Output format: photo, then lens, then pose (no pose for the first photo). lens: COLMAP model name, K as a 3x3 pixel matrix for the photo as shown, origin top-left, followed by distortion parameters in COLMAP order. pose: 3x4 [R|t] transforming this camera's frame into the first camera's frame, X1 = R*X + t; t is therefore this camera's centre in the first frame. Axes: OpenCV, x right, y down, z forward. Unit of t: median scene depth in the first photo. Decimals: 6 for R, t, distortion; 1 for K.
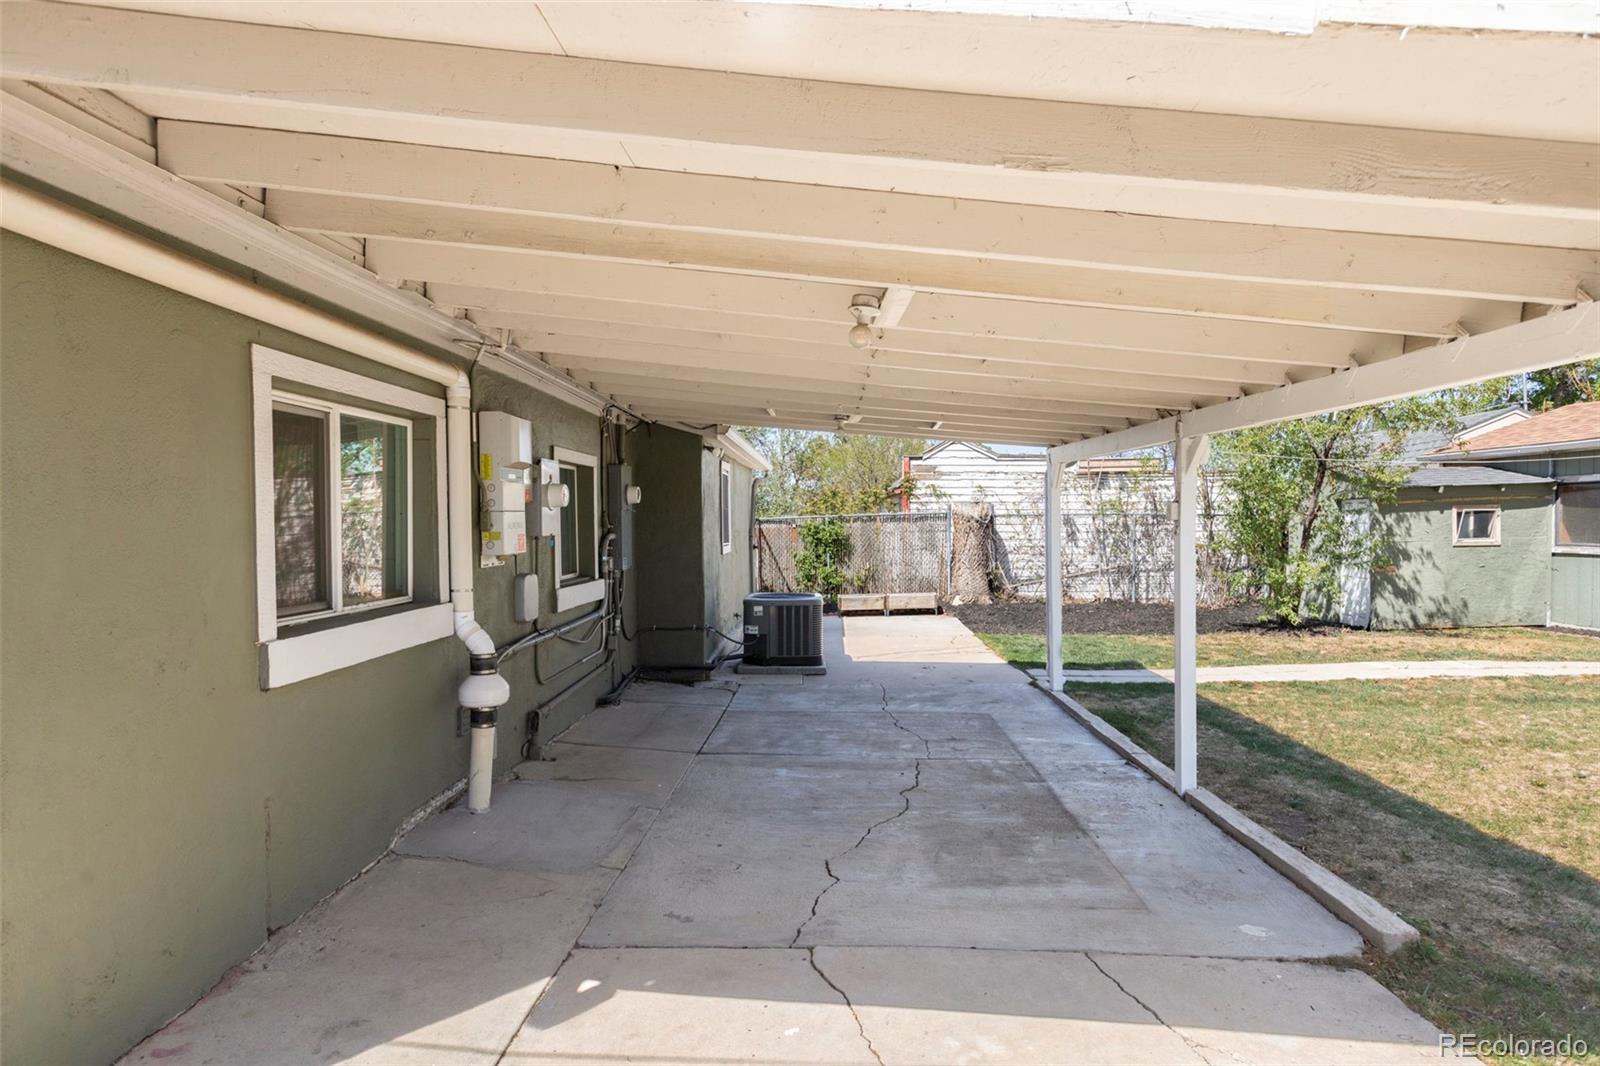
lens RADIAL K [[843.2, 0, 800.0], [0, 843.2, 533.0], [0, 0, 1]] dist [0.002274, 0.000290]
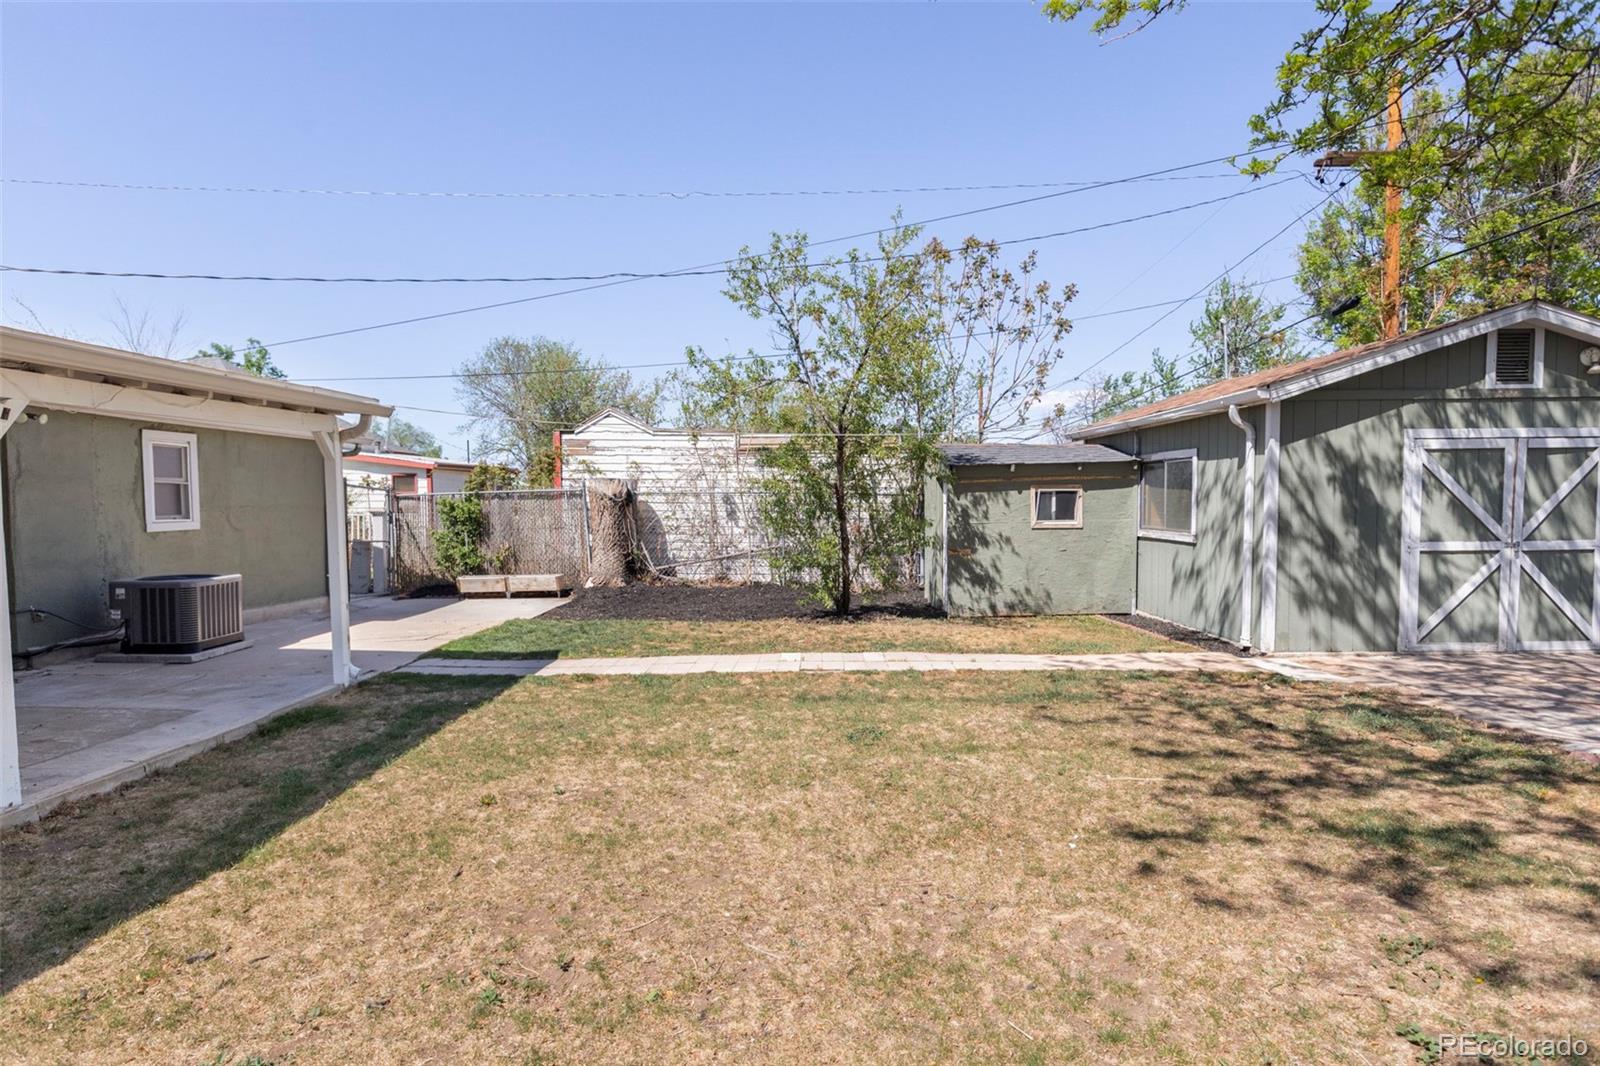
lens RADIAL K [[869.8, 0, 771.8], [0, 869.8, 531.7], [0, 0, 1]] dist [0.057492, 0.000162]
pose [[0.999487, 0.008295, -0.030938, 0.428546], [-0.007562, 0.999689, 0.023752, -0.002313], [0.031125, -0.023506, 0.999239, 0.029675]]
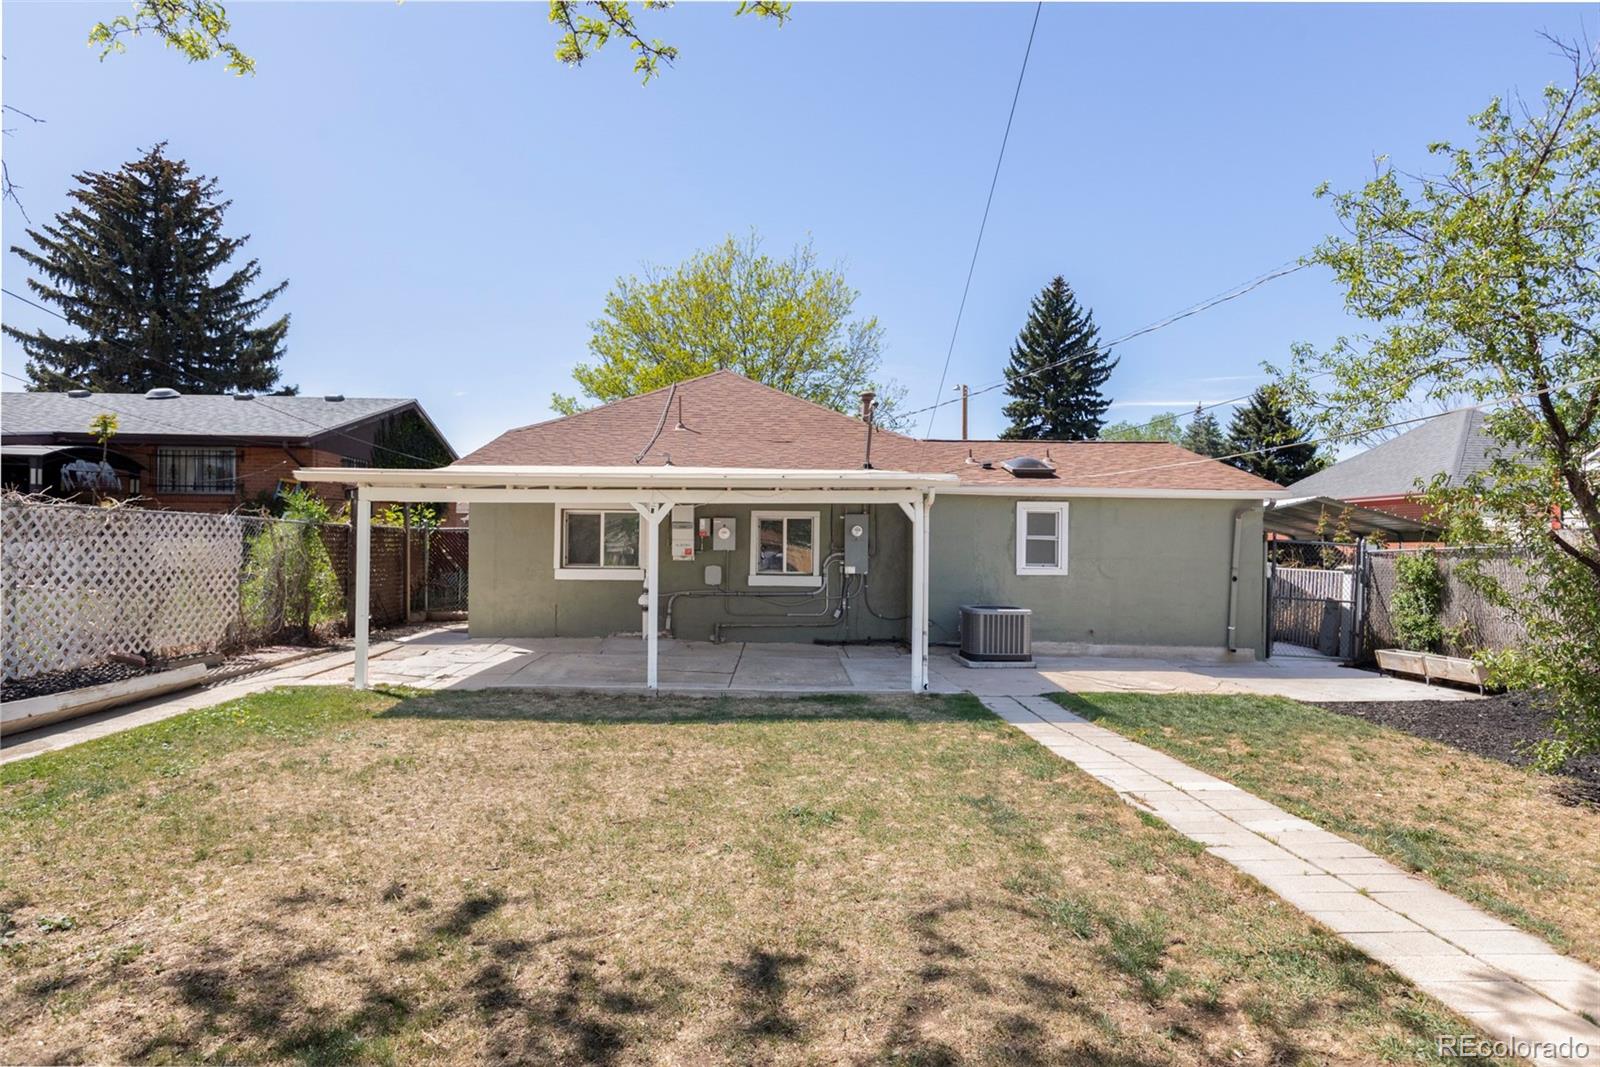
lens RADIAL K [[843.2, 0, 800.0], [0, 843.2, 533.5], [0, 0, 1]] dist [0.002274, 0.000290]
pose [[0.072812, -0.006325, -0.997326, 0.800856], [-0.028804, 0.999549, -0.008442, -0.011656], [0.996930, 0.029341, 0.072597, 0.395626]]
